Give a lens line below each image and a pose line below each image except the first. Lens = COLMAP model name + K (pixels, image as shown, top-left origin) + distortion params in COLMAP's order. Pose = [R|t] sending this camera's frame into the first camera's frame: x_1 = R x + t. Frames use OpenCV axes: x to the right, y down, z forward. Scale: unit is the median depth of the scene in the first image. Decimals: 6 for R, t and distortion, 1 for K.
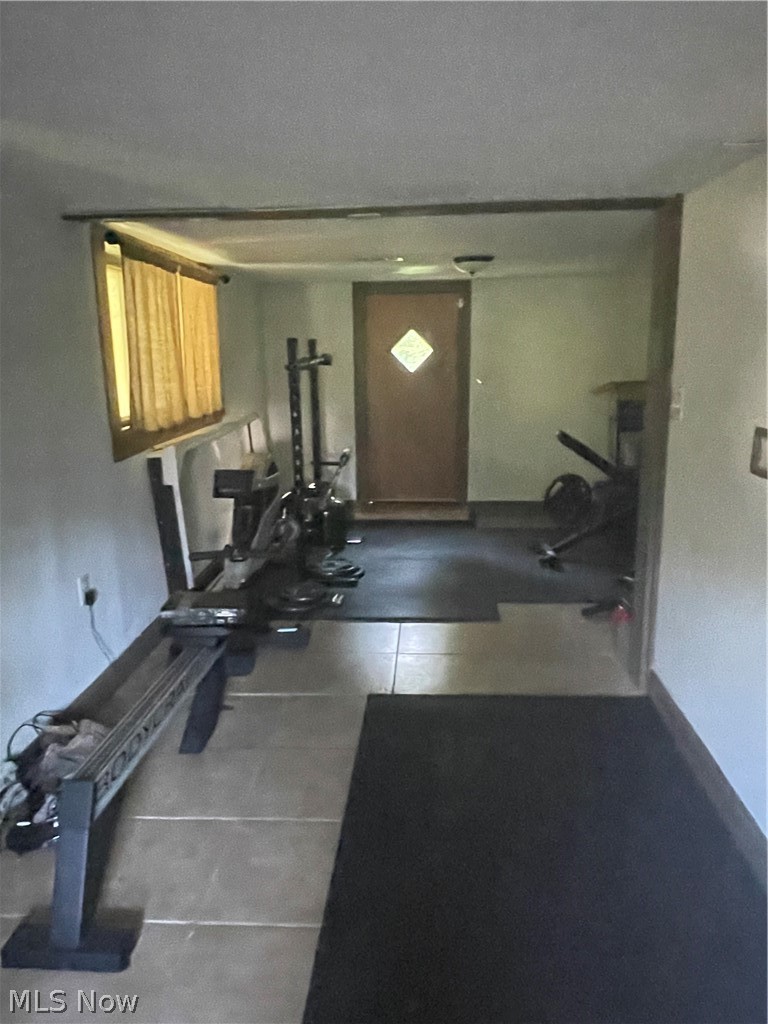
lens RADIAL K [[766.8, 0, 384.2], [0, 766.8, 520.3], [0, 0, 1]] dist [0.000321, -0.002061]
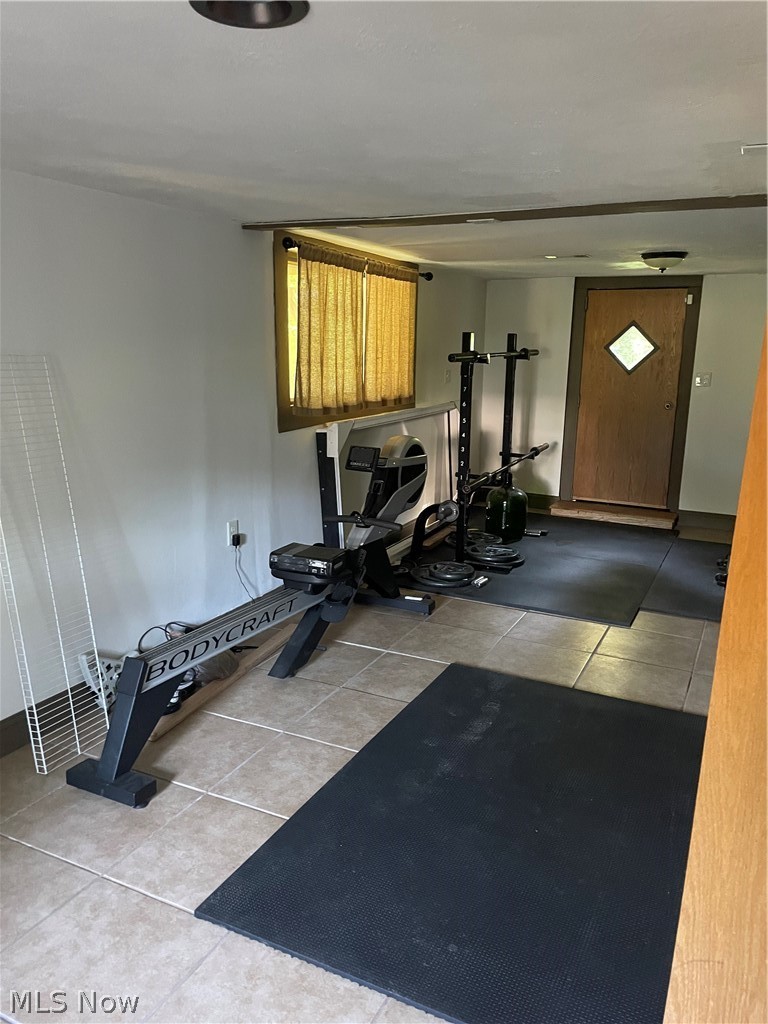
lens RADIAL K [[777.0, 0, 384.0], [0, 777.0, 512.0], [0, 0, 1]] dist [0.076769, -0.000791]
pose [[0.923134, 0.114952, -0.366892, 0.223595], [-0.116940, 0.992995, 0.016886, 0.006574], [0.366264, 0.027316, 0.930110, -0.053694]]
